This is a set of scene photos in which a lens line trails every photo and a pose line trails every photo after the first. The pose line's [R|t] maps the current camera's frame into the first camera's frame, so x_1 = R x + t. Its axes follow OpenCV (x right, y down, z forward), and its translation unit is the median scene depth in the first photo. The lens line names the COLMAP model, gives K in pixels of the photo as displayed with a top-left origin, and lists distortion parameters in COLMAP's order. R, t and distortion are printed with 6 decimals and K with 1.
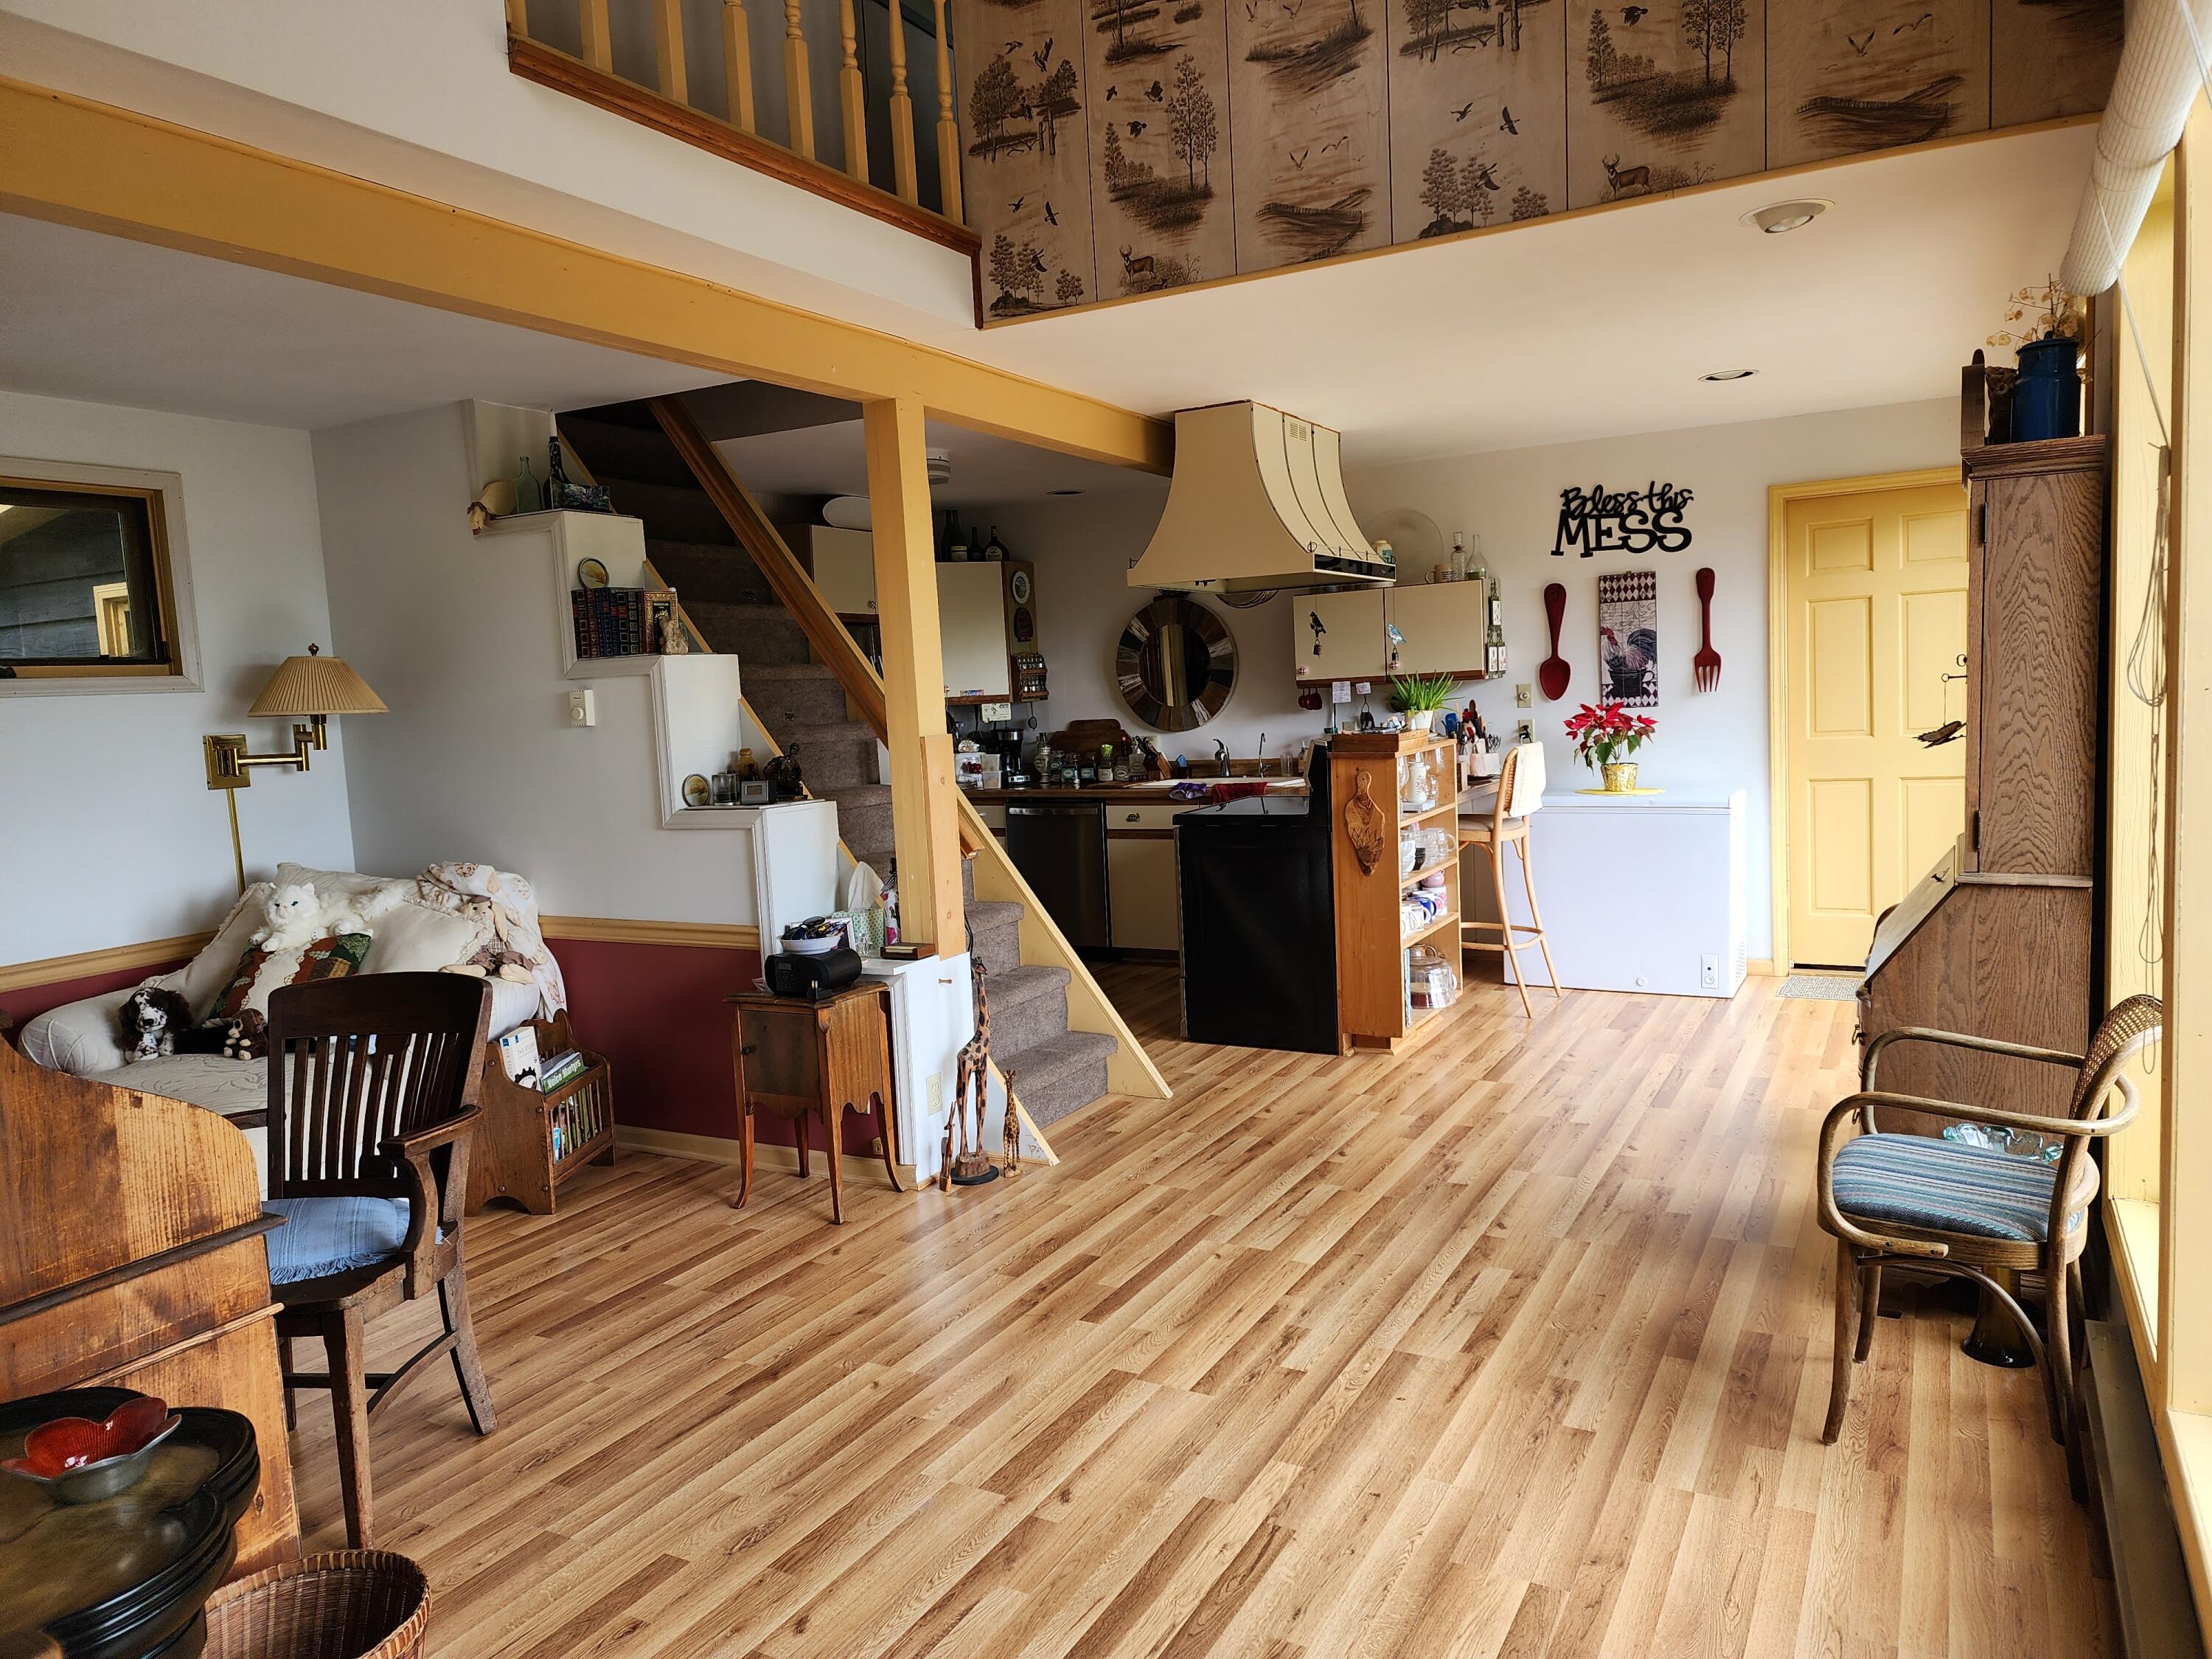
lens RADIAL K [[1481.6, 0, 1109.1], [0, 1481.6, 825.8], [0, 0, 1]] dist [0.083676, -0.069303]
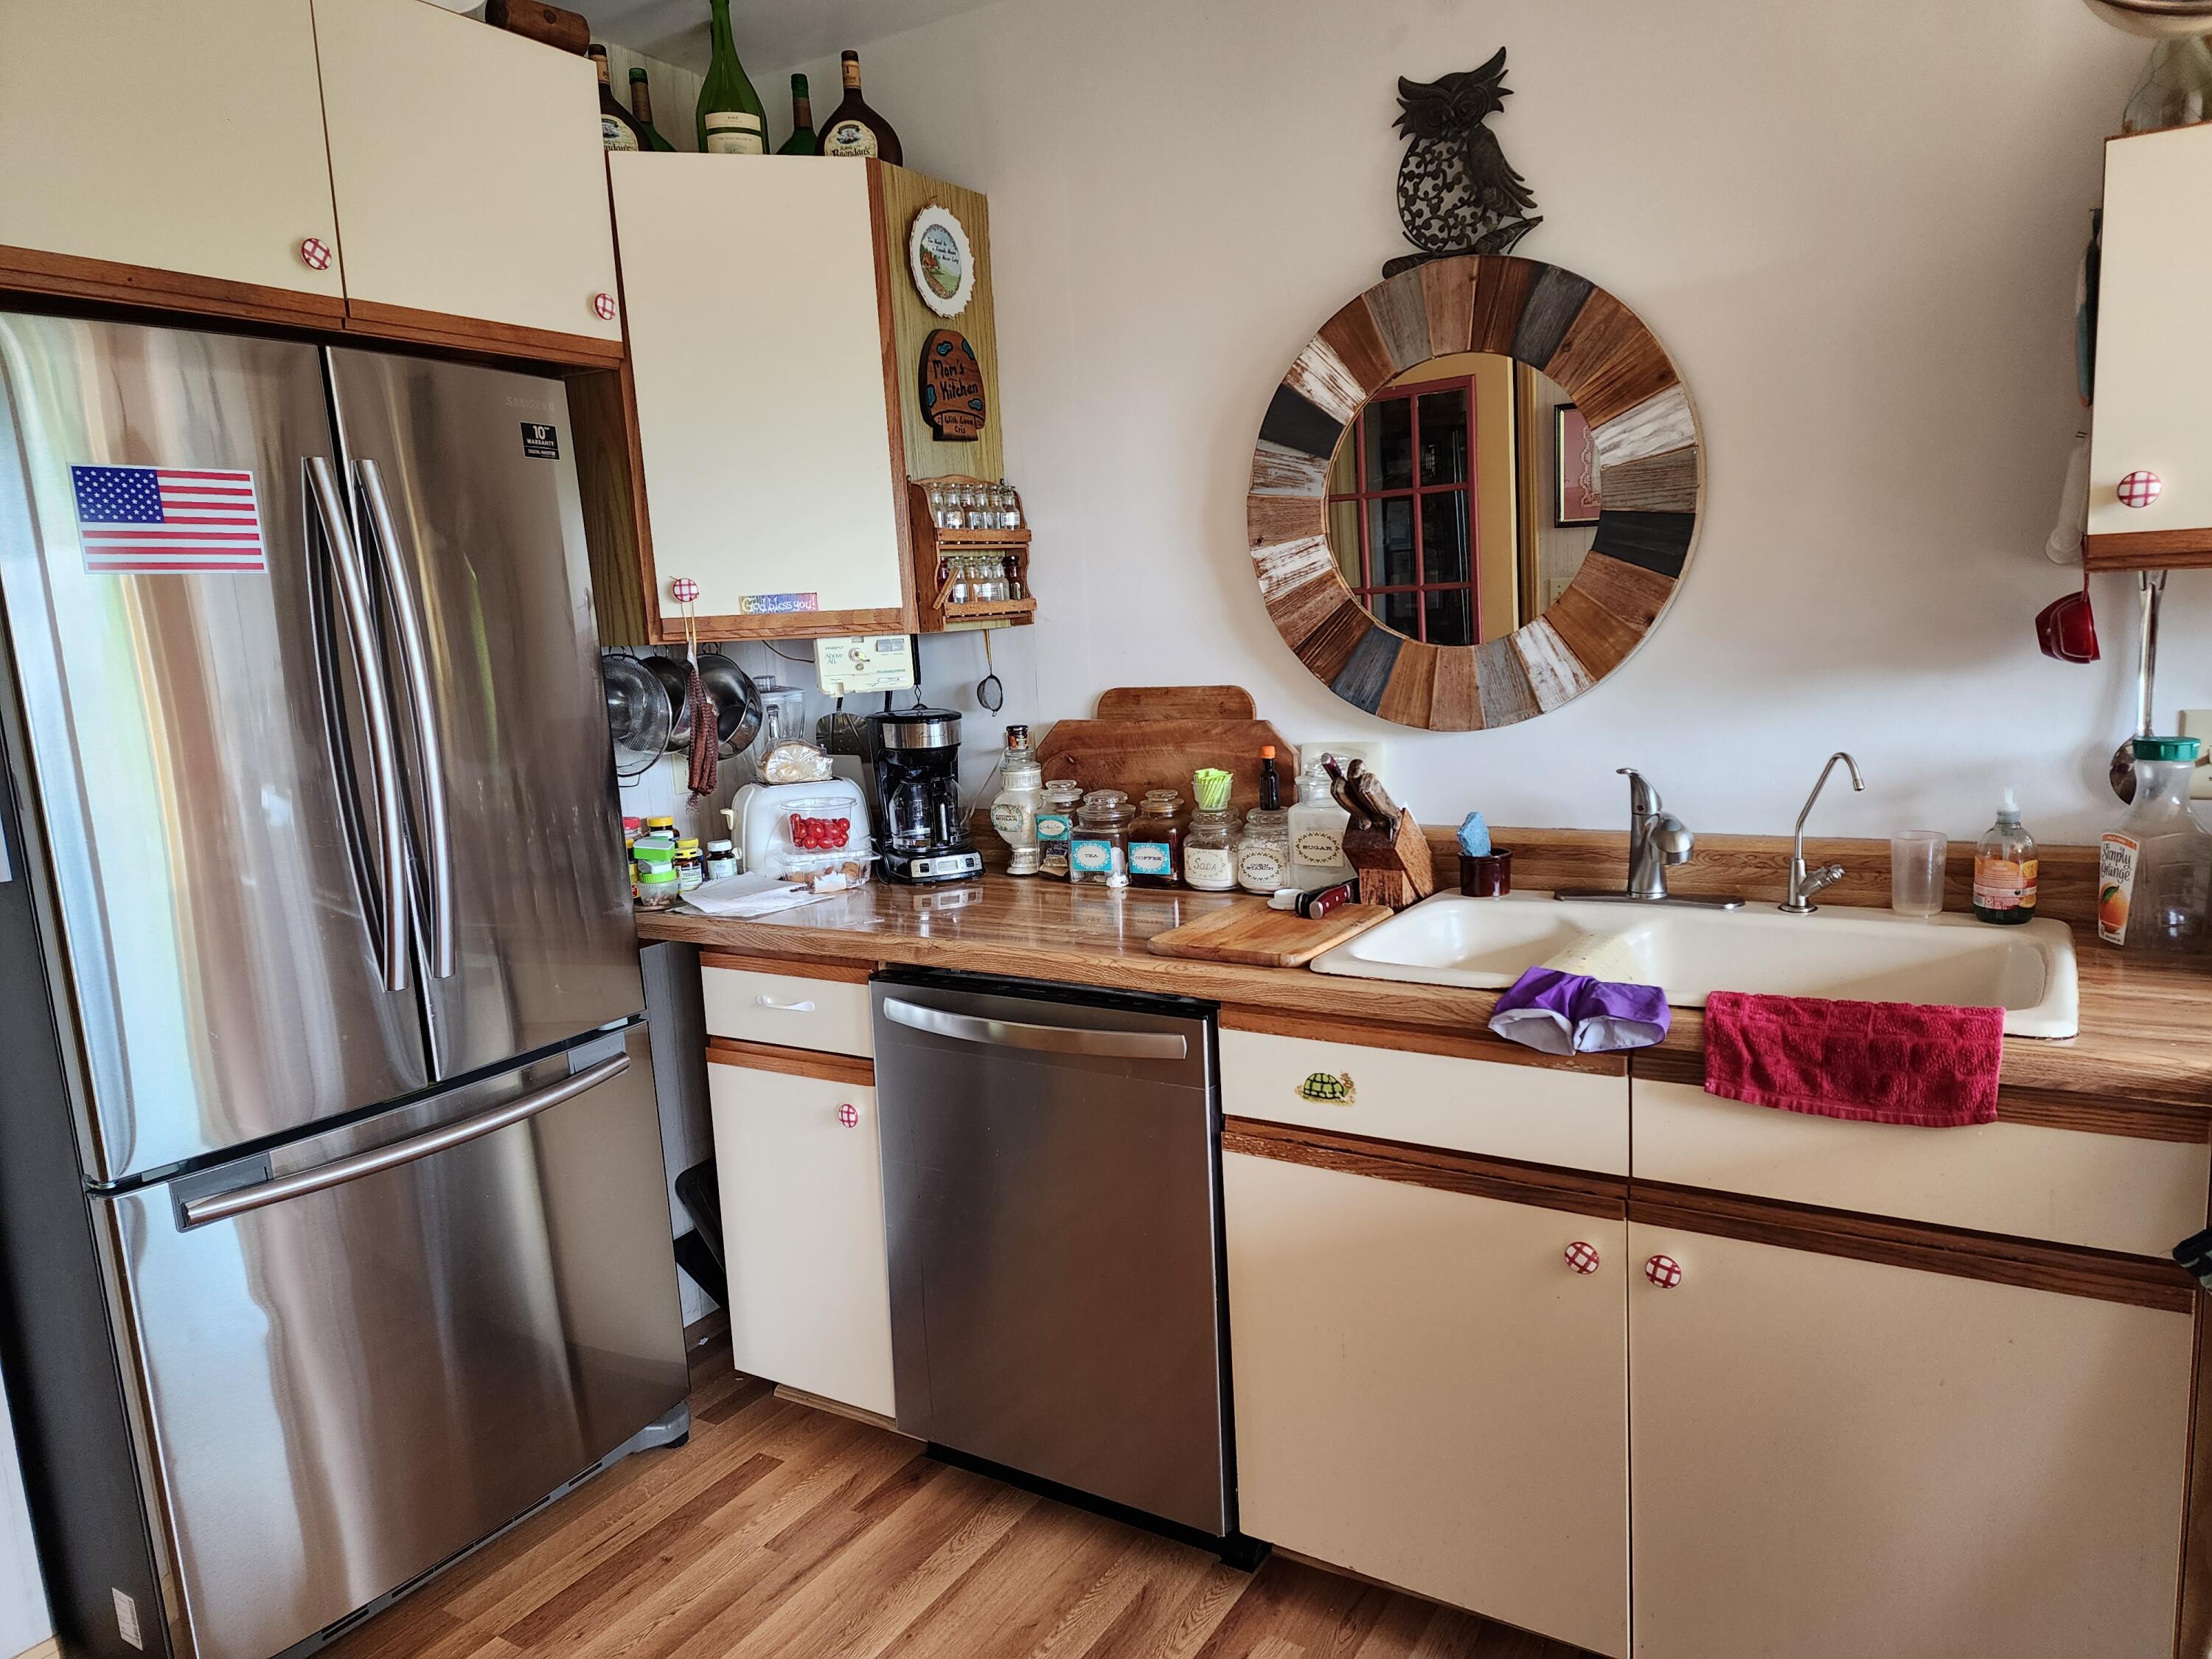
lens RADIAL K [[1481.6, 0, 1100.4], [0, 1481.6, 848.0], [0, 0, 1]] dist [0.083676, -0.069303]
pose [[0.998840, 0.004762, -0.047923, -0.010391], [-0.001867, 0.998180, 0.060272, -0.057779], [0.048123, -0.060112, 0.997031, 0.696982]]
